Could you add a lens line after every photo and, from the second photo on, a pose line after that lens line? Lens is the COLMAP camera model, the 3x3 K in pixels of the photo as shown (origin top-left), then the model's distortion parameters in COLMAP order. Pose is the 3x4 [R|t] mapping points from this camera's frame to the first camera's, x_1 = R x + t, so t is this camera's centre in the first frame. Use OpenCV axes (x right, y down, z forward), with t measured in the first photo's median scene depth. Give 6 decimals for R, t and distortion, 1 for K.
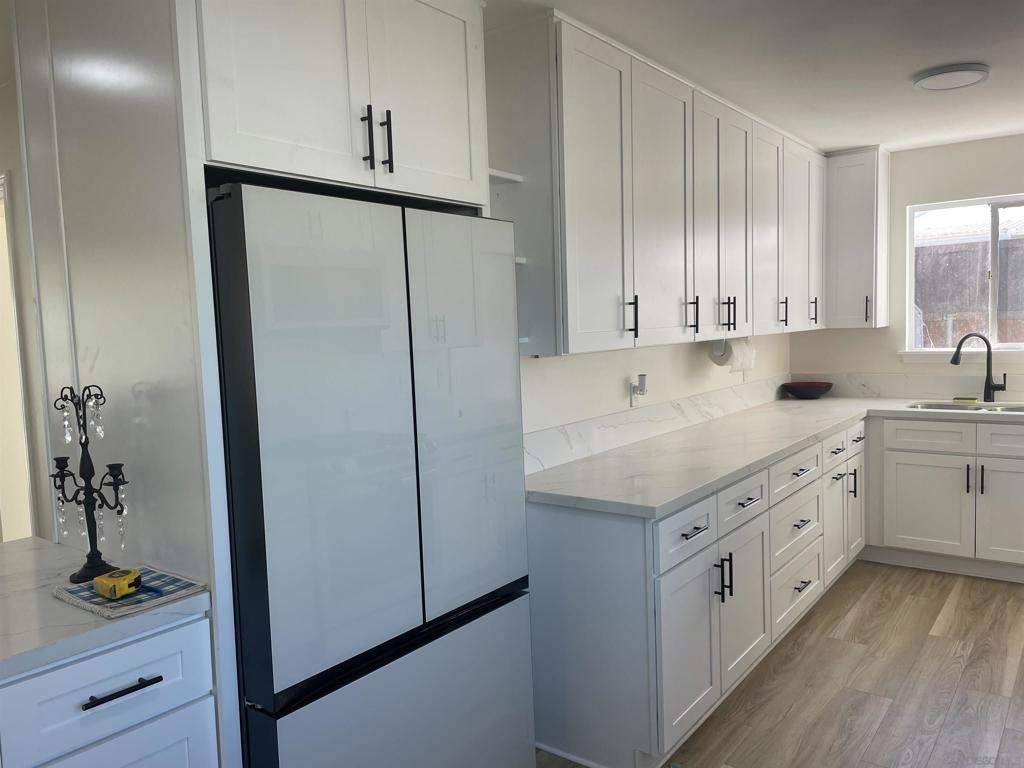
lens RADIAL K [[777.1, 0, 520.5], [0, 777.1, 380.4], [0, 0, 1]] dist [0.077056, -0.098149]
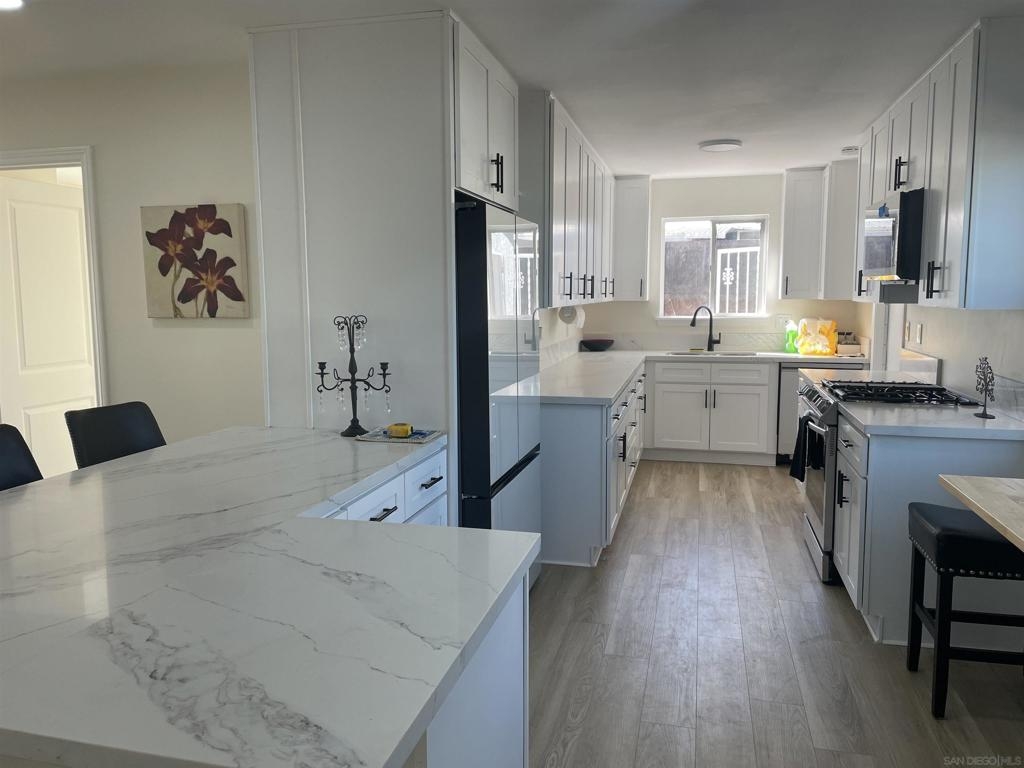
lens RADIAL K [[777.1, 0, 507.4], [0, 777.1, 374.6], [0, 0, 1]] dist [0.077056, -0.098149]
pose [[0.922126, -0.009436, 0.386775, -0.366907], [0.000061, 0.999706, 0.024244, 0.036807], [-0.386890, -0.022332, 0.921855, -0.251283]]
